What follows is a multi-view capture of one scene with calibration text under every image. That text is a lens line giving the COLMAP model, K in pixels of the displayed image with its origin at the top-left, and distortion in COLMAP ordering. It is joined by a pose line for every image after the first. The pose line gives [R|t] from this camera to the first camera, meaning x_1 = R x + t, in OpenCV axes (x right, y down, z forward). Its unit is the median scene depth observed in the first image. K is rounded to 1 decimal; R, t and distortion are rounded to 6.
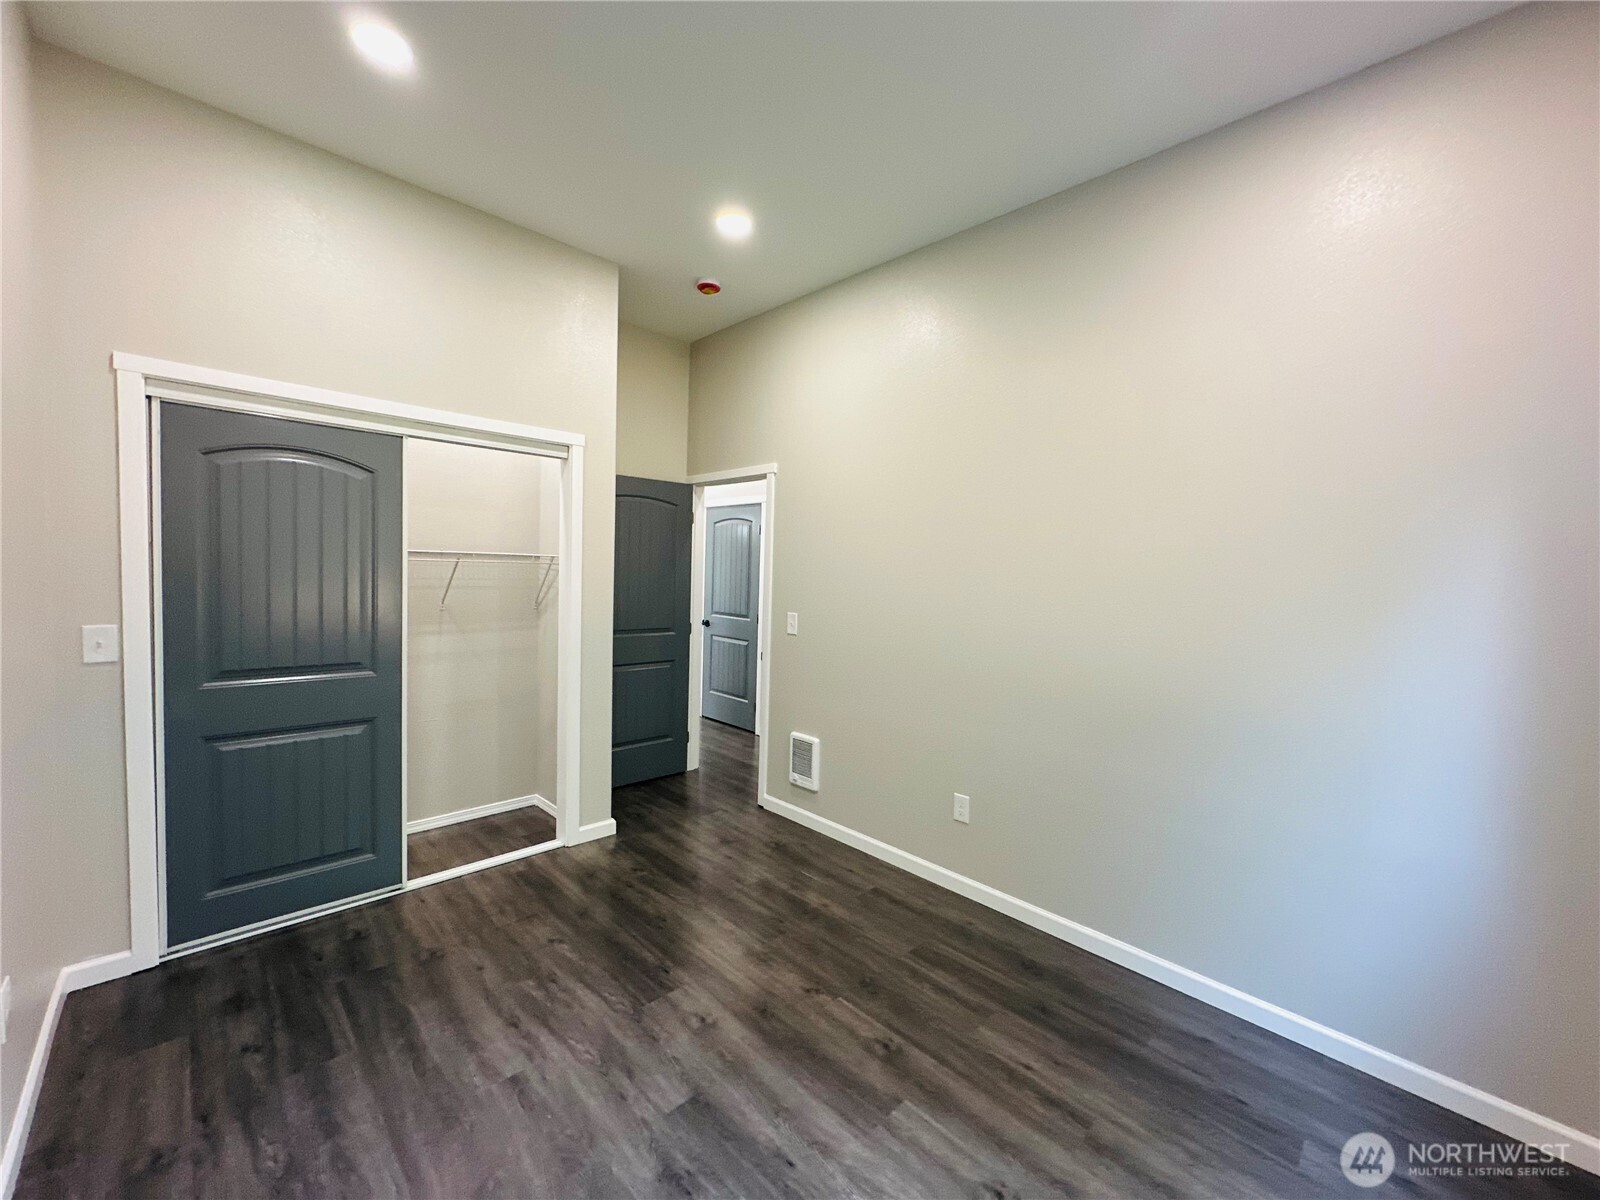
lens RADIAL K [[633.3, 0, 800.0], [0, 633.3, 600.0], [0, 0, 1]] dist [-0.002118, -0.000008]
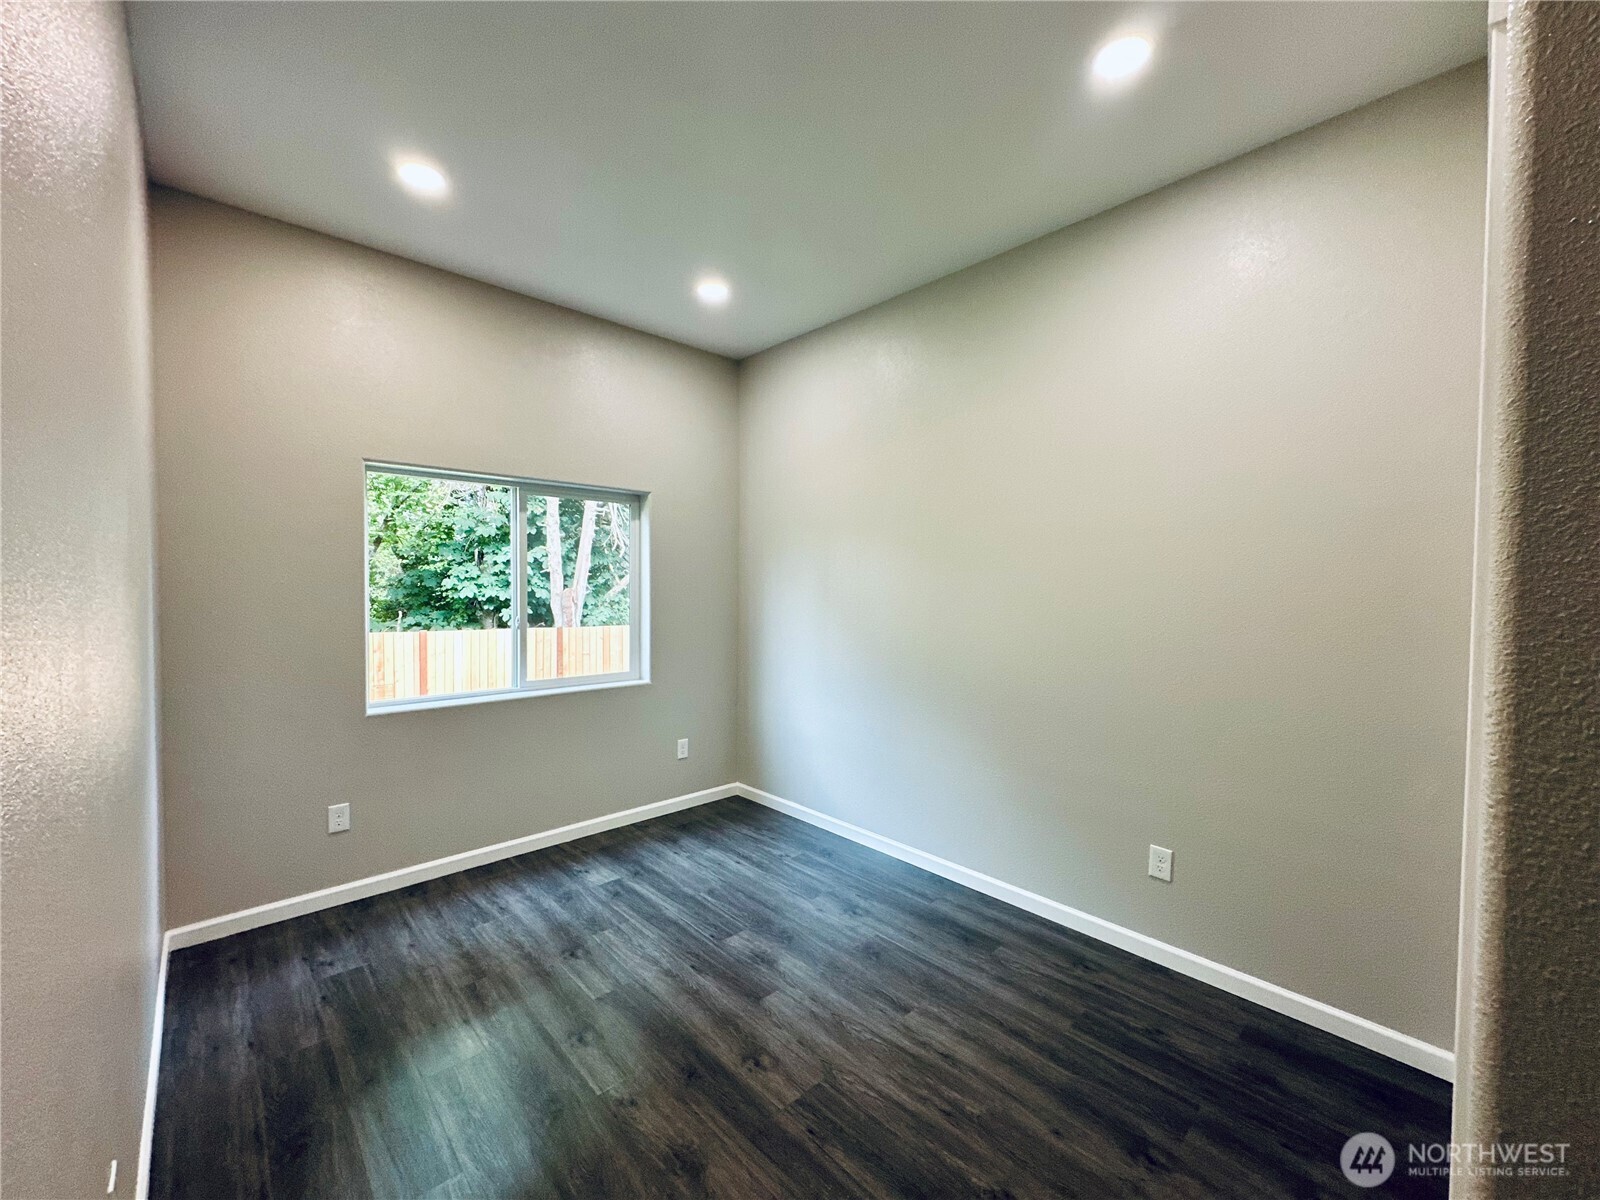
lens RADIAL K [[633.3, 0, 800.0], [0, 633.3, 600.0], [0, 0, 1]] dist [-0.002118, -0.000008]
pose [[-0.999087, -0.038038, 0.019448, -0.223100], [-0.036307, 0.995914, 0.082691, -0.122064], [-0.022514, 0.081909, -0.996385, 2.007909]]
